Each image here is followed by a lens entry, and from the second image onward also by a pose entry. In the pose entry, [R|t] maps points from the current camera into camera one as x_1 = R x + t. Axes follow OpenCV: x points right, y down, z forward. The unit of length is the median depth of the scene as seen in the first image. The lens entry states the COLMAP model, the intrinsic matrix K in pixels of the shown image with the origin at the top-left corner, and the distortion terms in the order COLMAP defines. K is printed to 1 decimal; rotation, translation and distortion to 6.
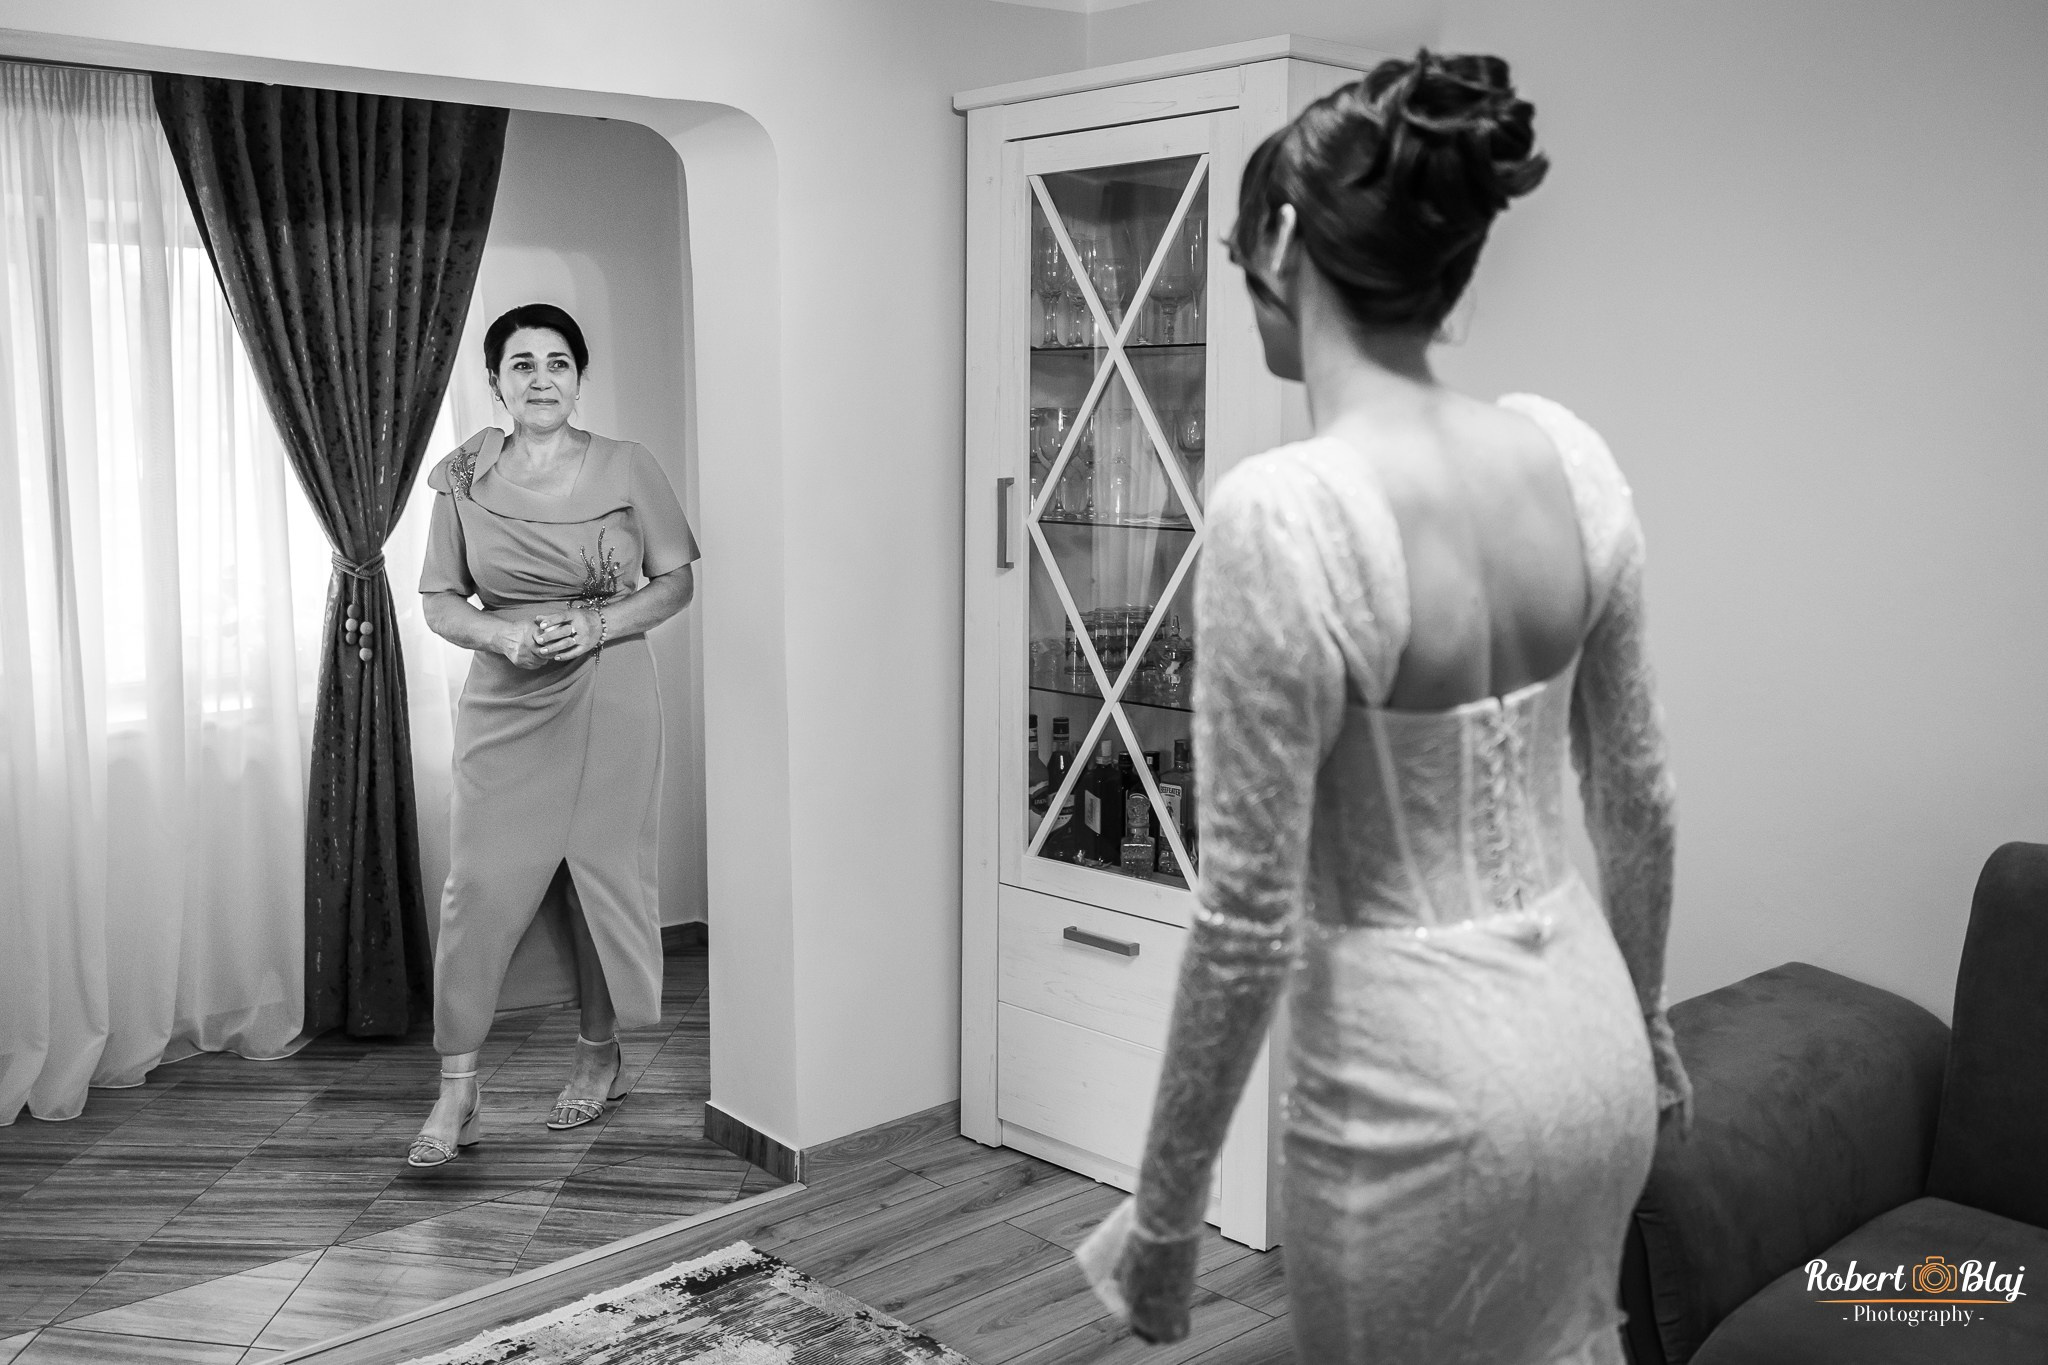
lens RADIAL K [[1982.4, 0, 1024.0], [0, 1982.4, 682.5], [0, 0, 1]] dist [0.002139, -0.004488]
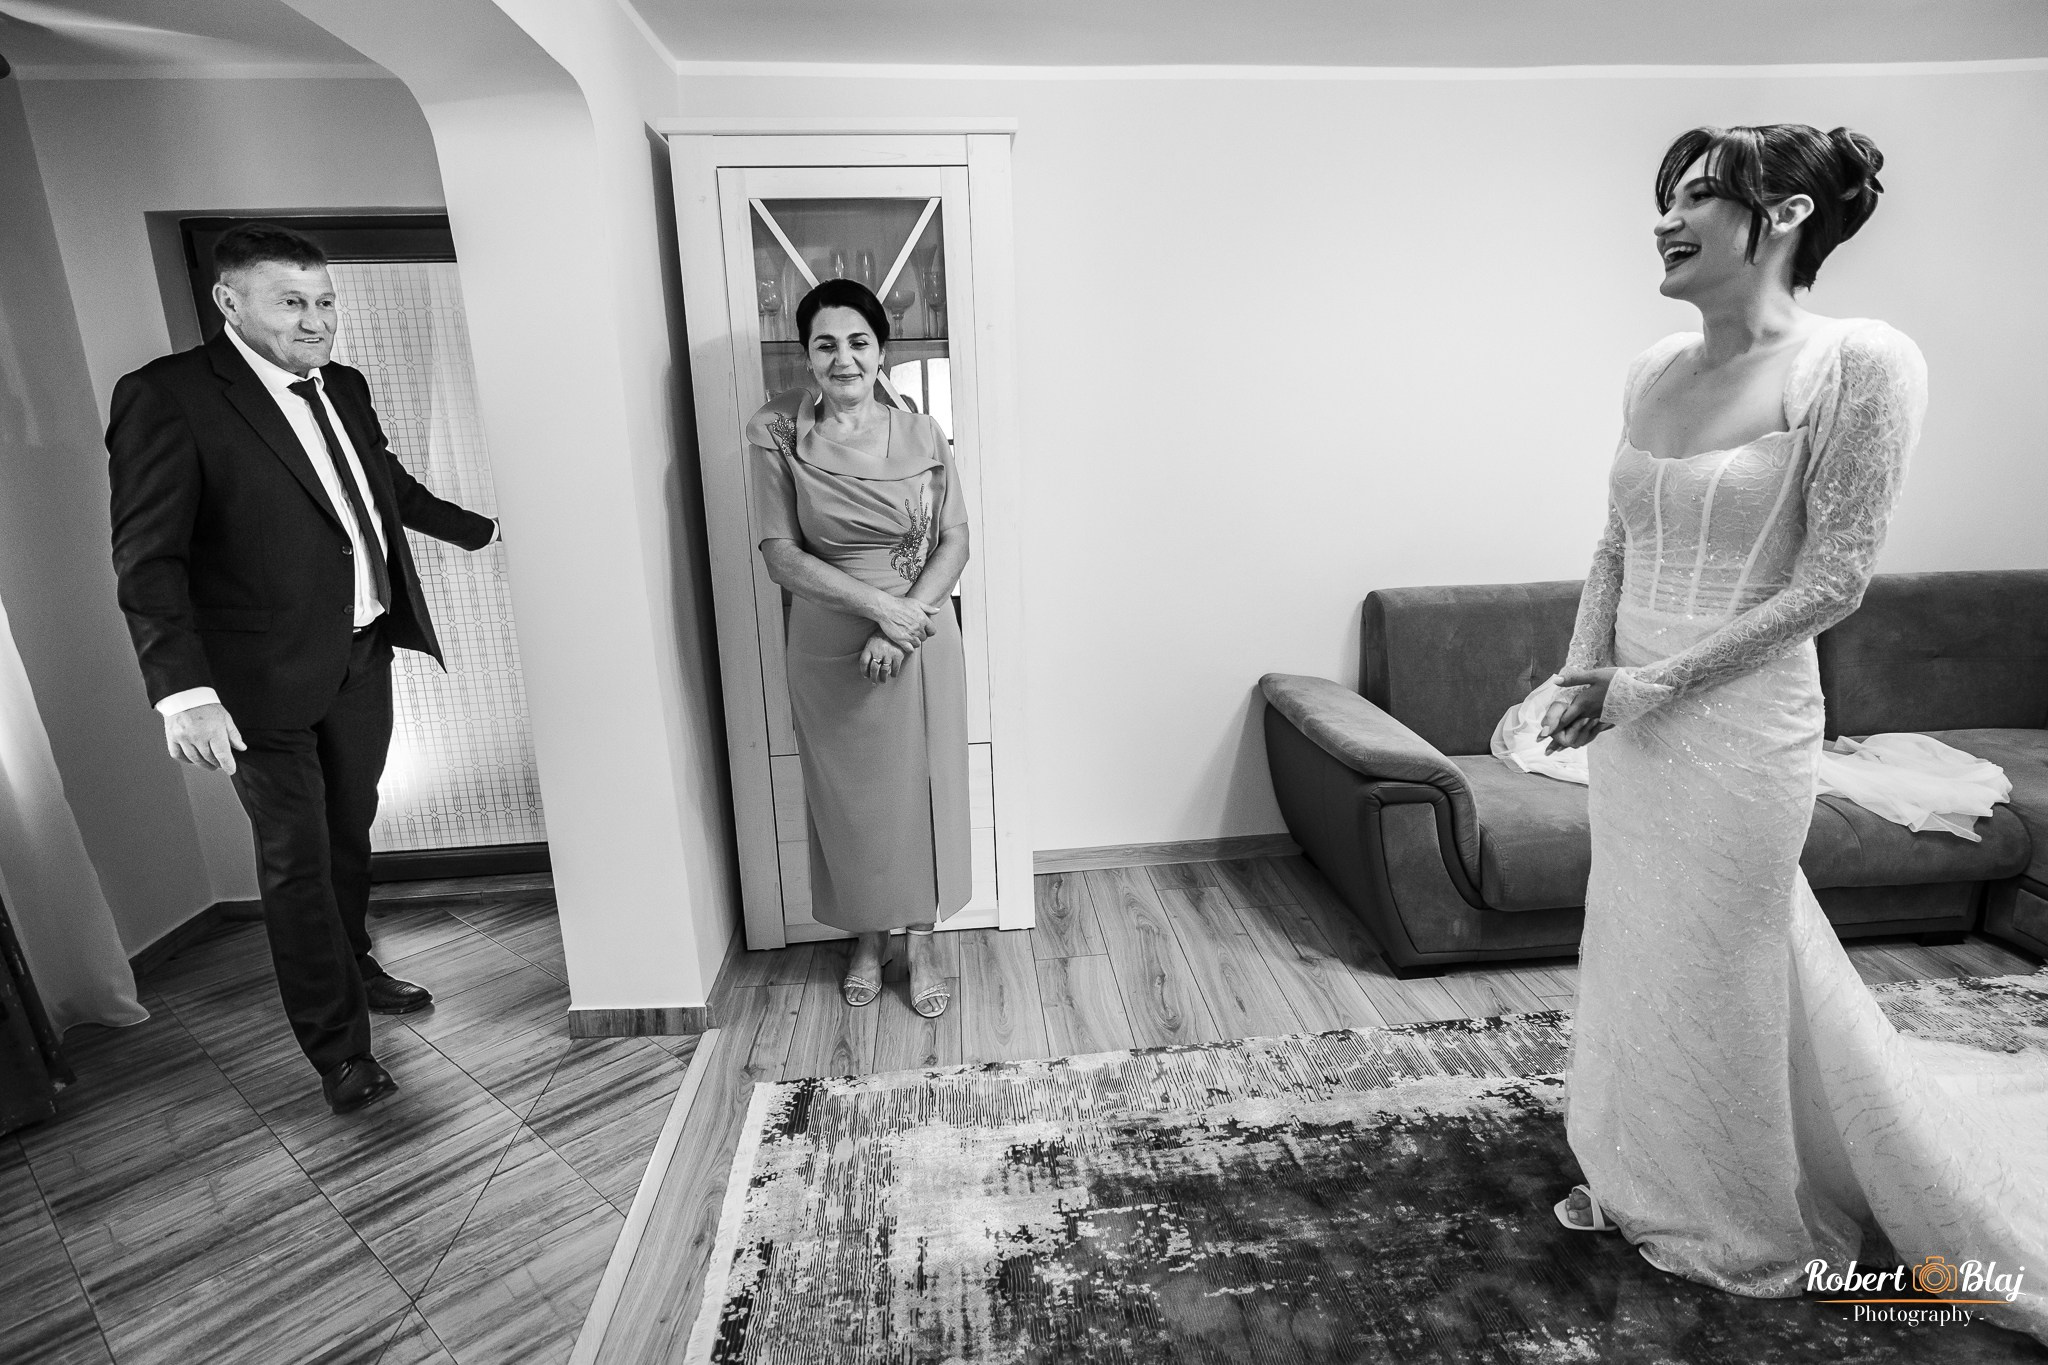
lens RADIAL K [[1122.7, 0, 1024.0], [0, 1122.7, 682.5], [0, 0, 1]] dist [-0.000454, -0.000195]
pose [[0.595847, -0.216499, 0.773365, -0.510645], [0.126081, 0.976254, 0.176156, -0.060448], [-0.793139, -0.007455, 0.608995, 0.431934]]
